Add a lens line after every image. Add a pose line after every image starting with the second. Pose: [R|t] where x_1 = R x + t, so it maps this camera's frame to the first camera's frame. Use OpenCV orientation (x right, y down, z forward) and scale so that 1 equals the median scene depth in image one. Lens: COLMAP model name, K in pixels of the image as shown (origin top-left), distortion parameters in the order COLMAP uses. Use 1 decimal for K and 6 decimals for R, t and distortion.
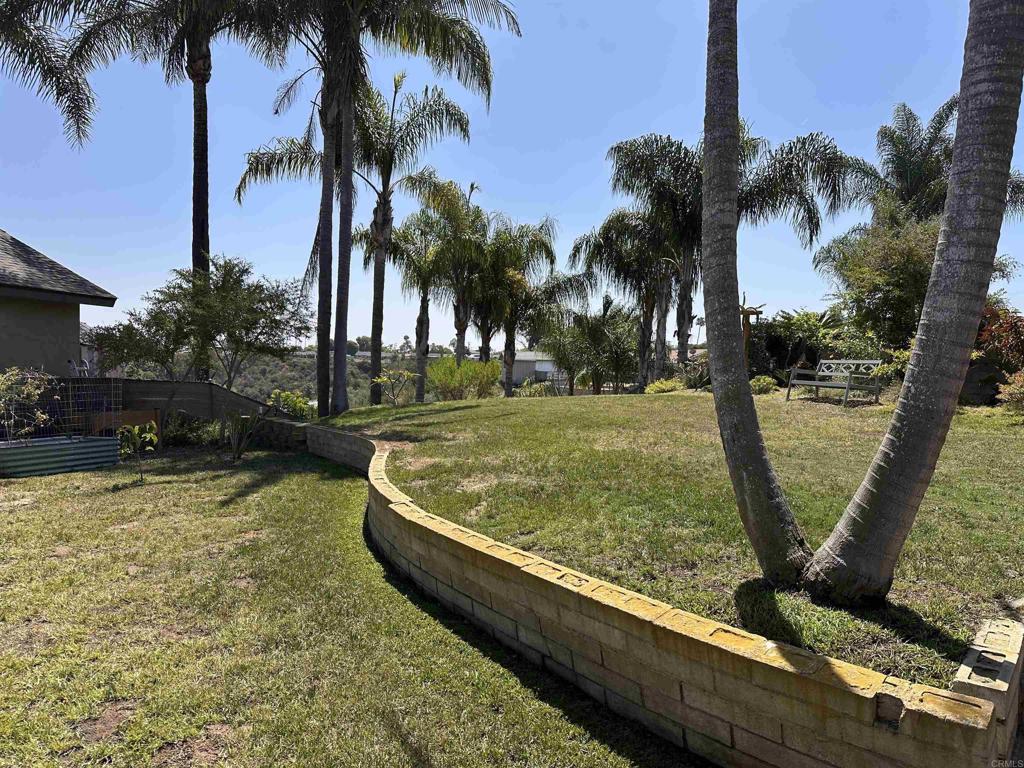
lens RADIAL K [[717.9, 0, 512.0], [0, 717.9, 384.0], [0, 0, 1]] dist [-0.008312, 0.002576]
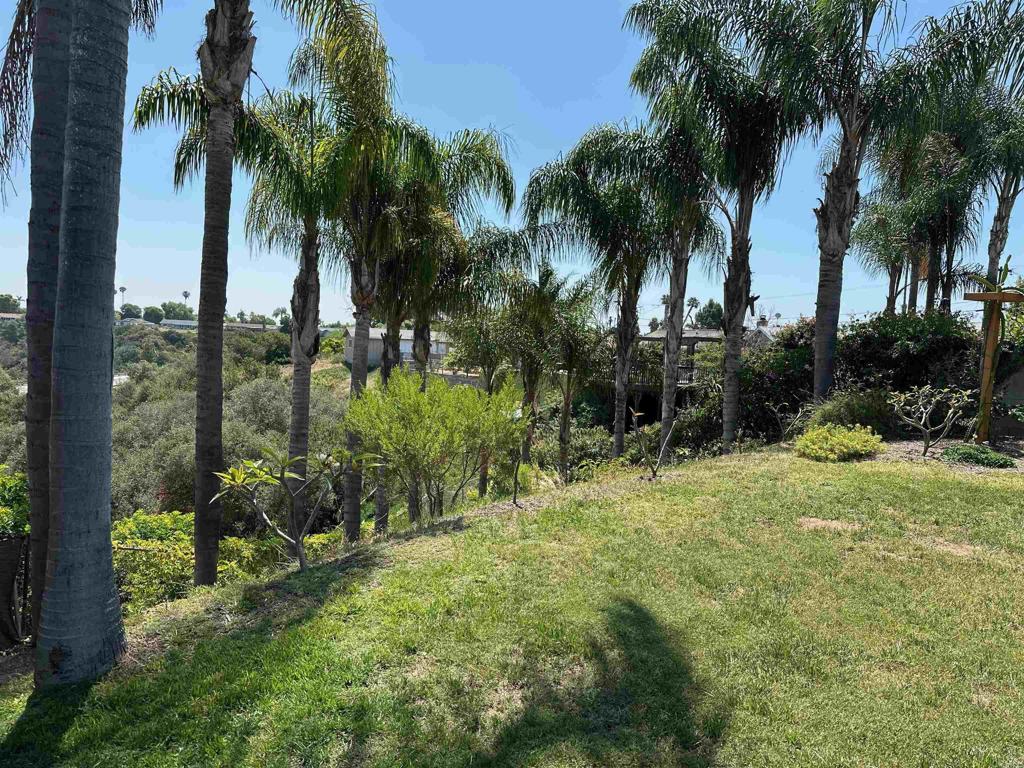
lens RADIAL K [[717.9, 0, 512.0], [0, 717.9, 384.0], [0, 0, 1]] dist [-0.008312, 0.002576]
pose [[0.970816, 0.011372, 0.239557, -0.097529], [-0.020138, 0.999213, 0.034176, -0.038437], [-0.238980, -0.038002, 0.970281, 0.452995]]
